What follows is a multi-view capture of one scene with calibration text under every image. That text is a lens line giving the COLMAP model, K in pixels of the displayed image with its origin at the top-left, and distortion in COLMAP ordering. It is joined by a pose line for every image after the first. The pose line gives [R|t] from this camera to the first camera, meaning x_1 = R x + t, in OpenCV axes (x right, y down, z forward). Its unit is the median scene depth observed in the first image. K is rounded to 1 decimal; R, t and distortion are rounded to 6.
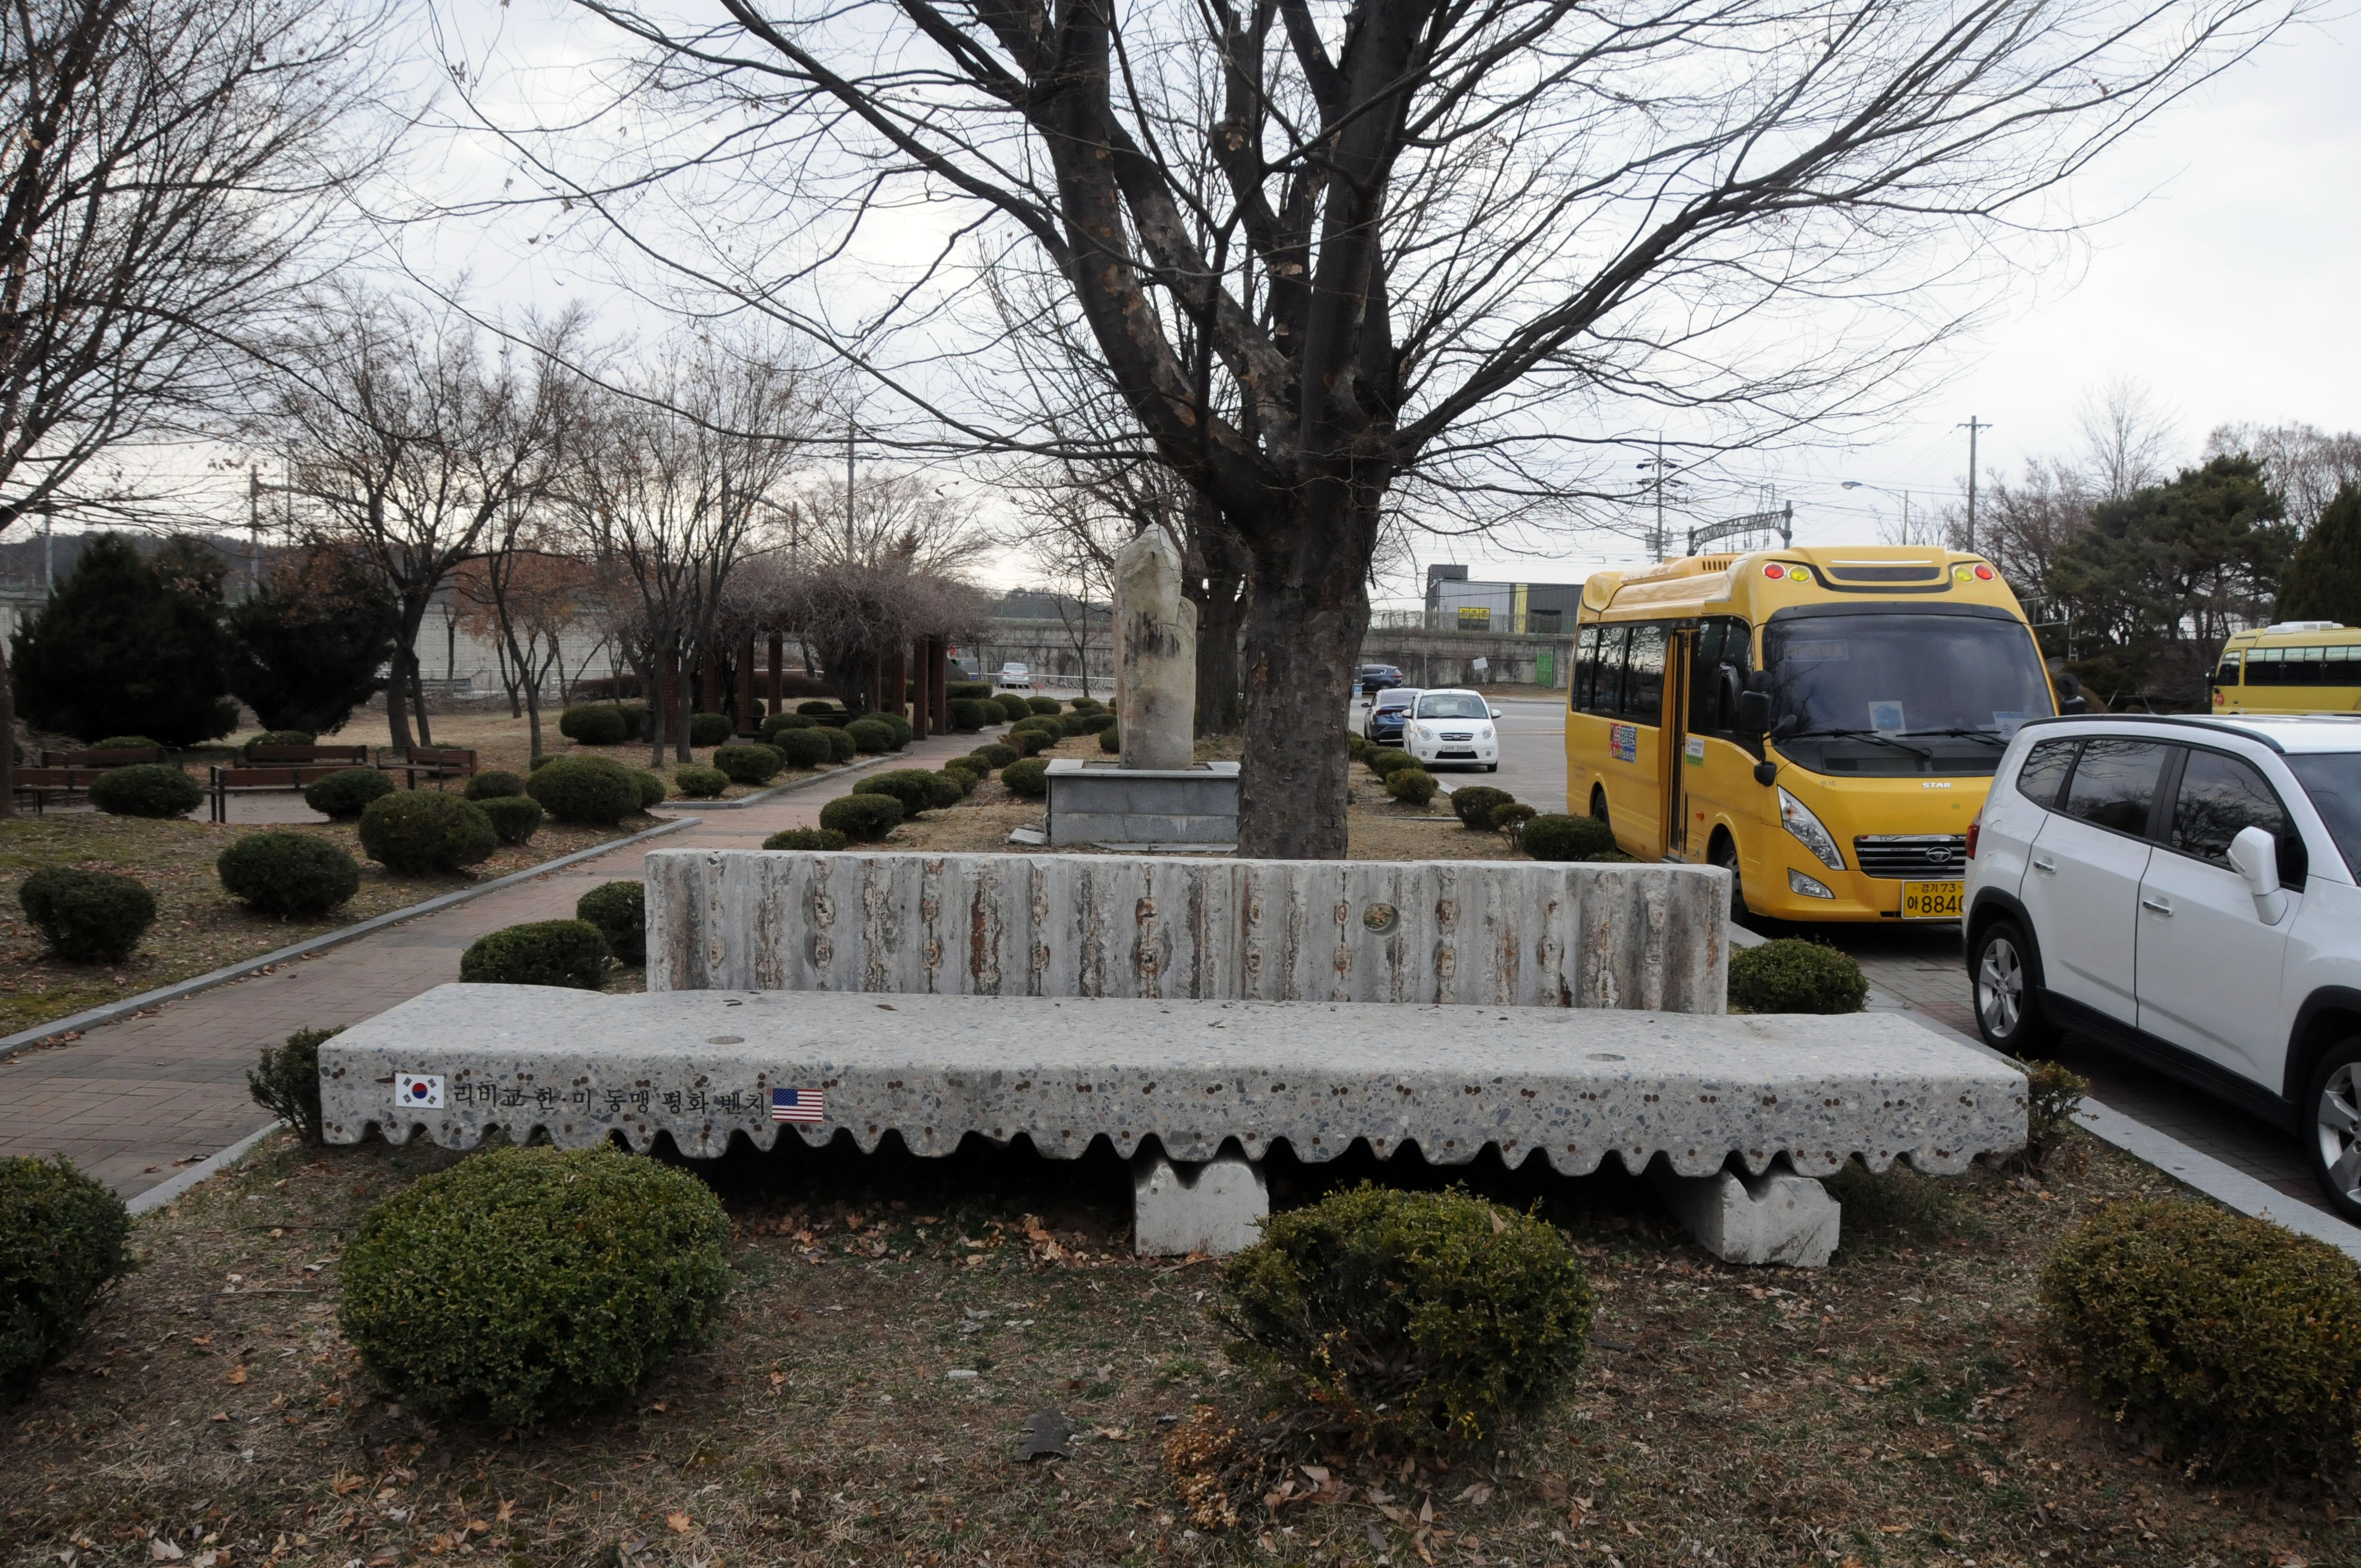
lens RADIAL K [[1849.0, 0, 1180.8], [0, 1849.0, 832.8], [0, 0, 1]] dist [-0.174531, 0.177356]
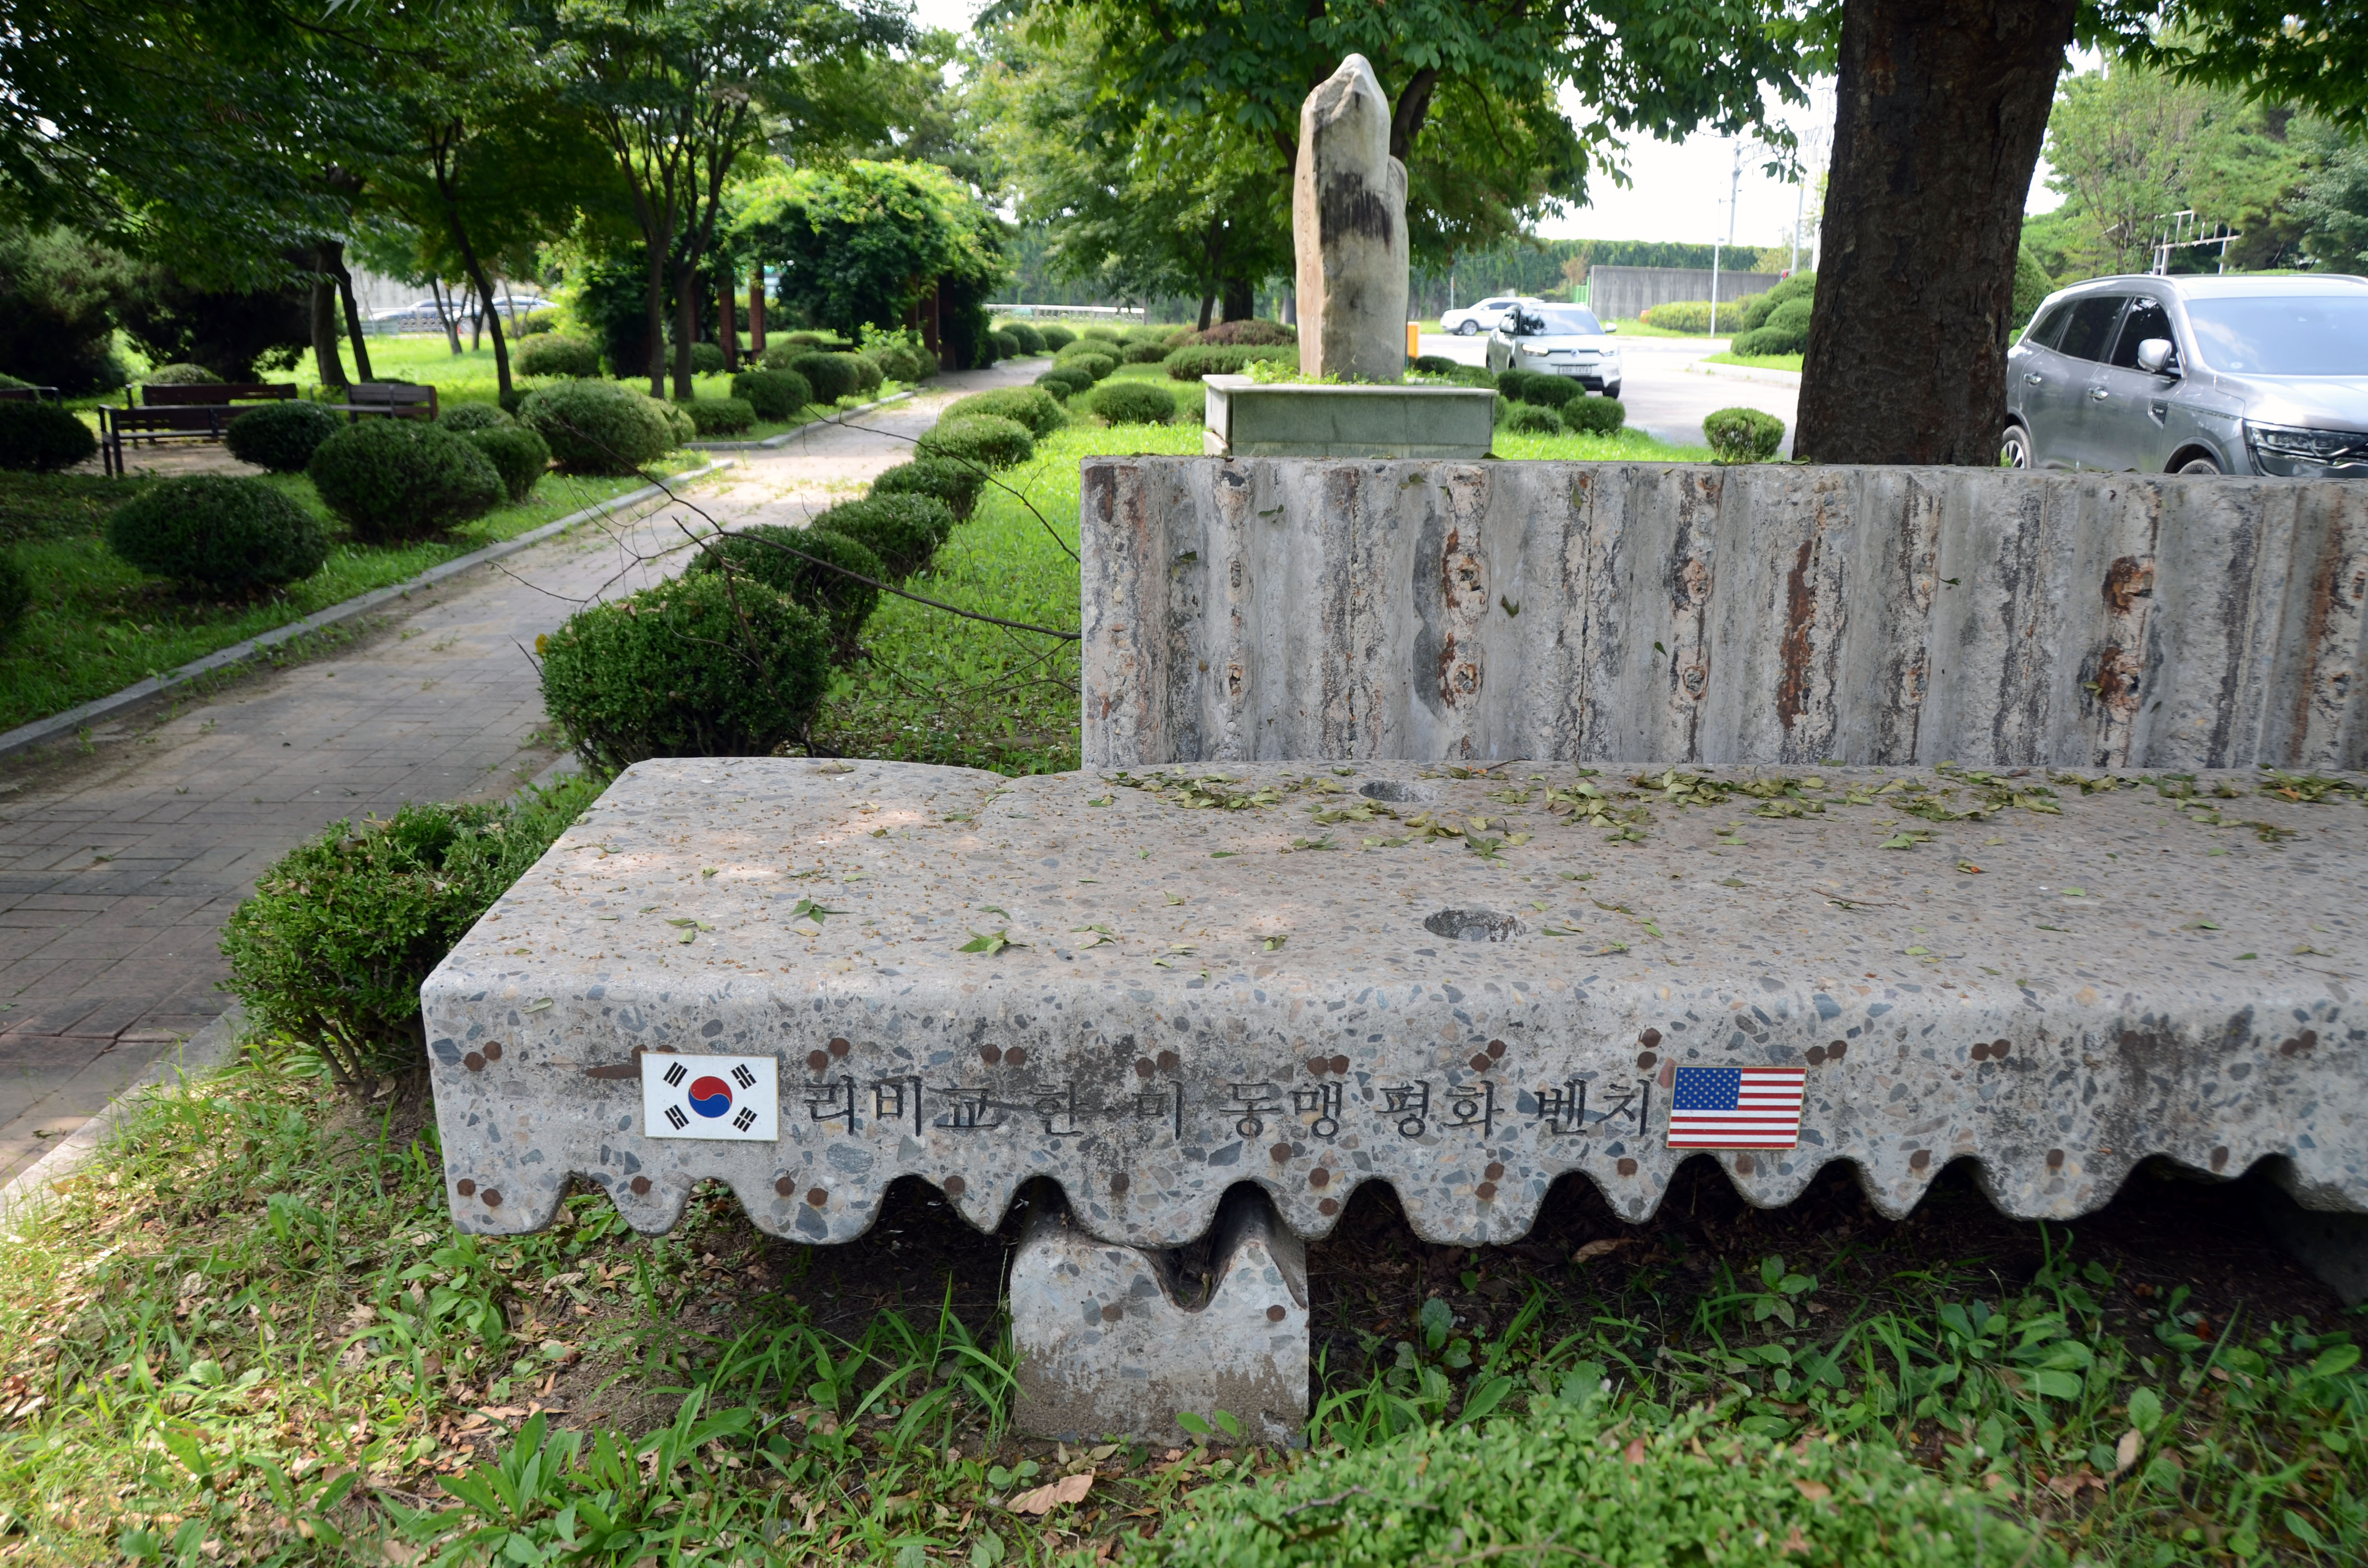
lens RADIAL K [[1935.9, 0, 1185.6], [0, 1935.9, 845.4], [0, 0, 1]] dist [-0.077601, 0.000654]
pose [[0.999906, -0.010249, 0.009153, -0.327040], [0.008393, 0.982951, 0.183678, 0.020189], [-0.010880, -0.183584, 0.982944, 0.615426]]
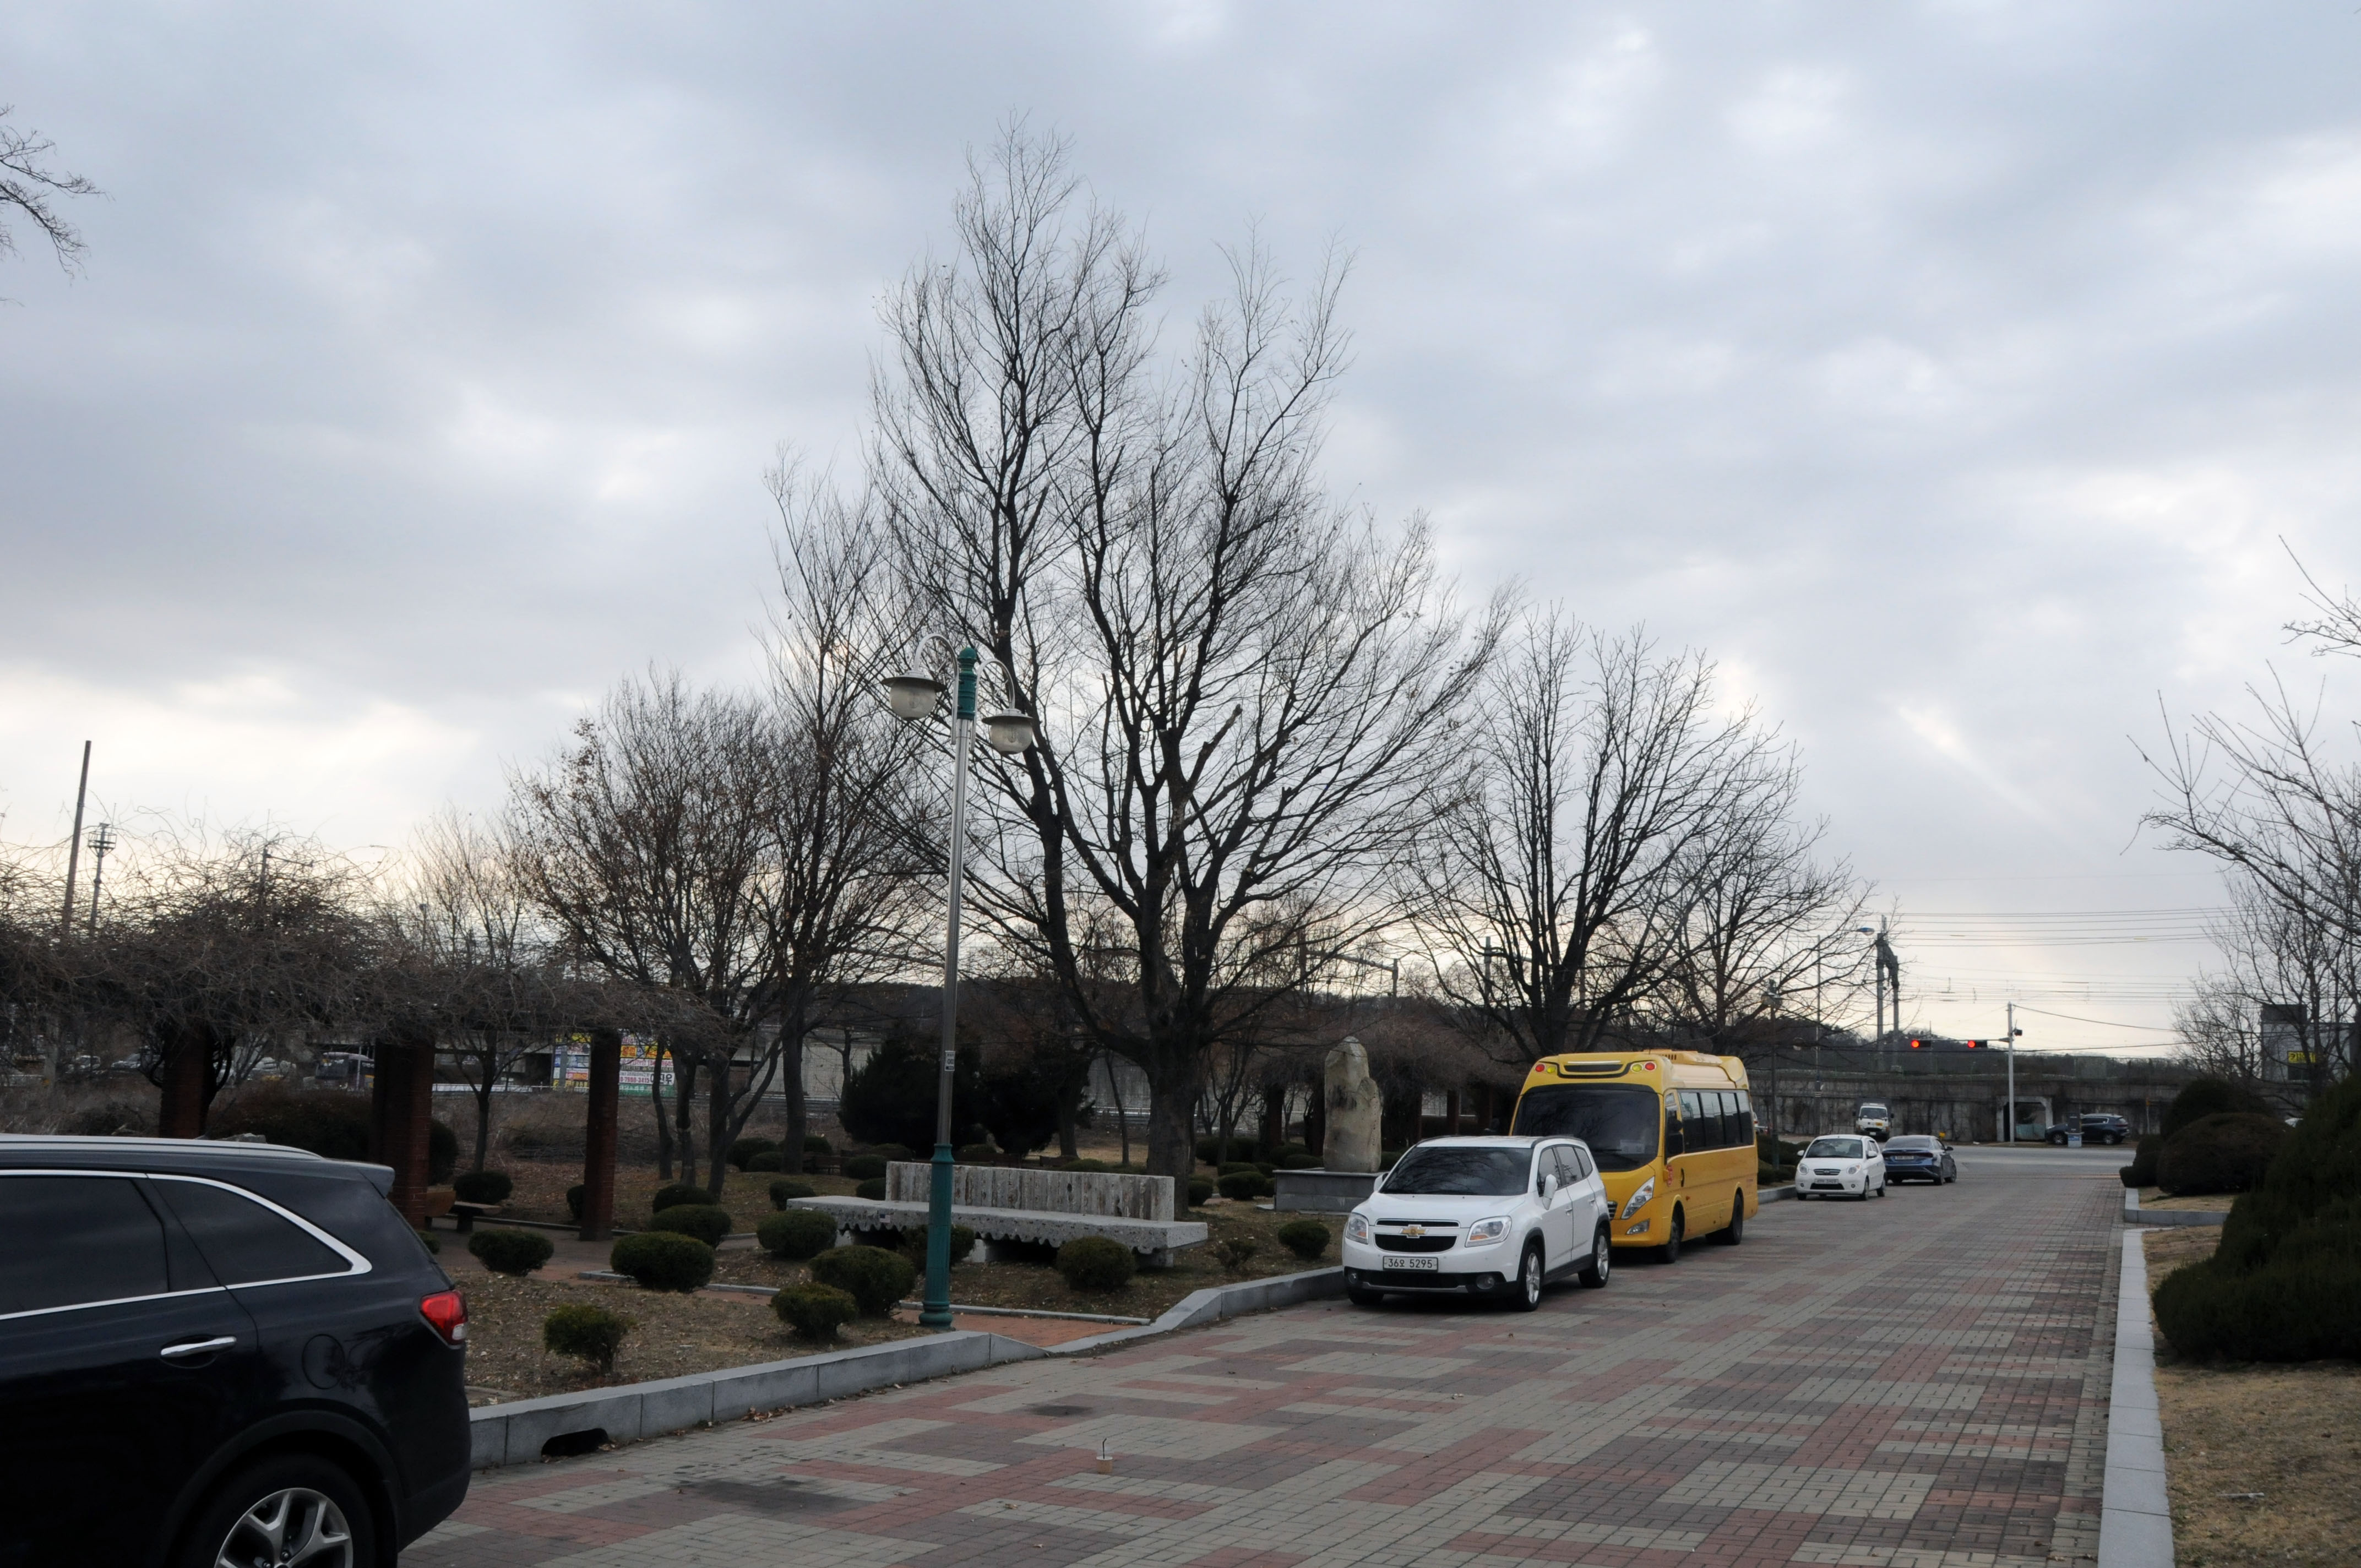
lens RADIAL K [[1849.0, 0, 1180.8], [0, 1849.0, 832.8], [0, 0, 1]] dist [-0.174531, 0.177356]
pose [[0.903561, -0.049936, -0.425540, 2.048420], [-0.053661, 0.972176, -0.228022, 0.198850], [0.425087, 0.228866, 0.875741, -2.342698]]
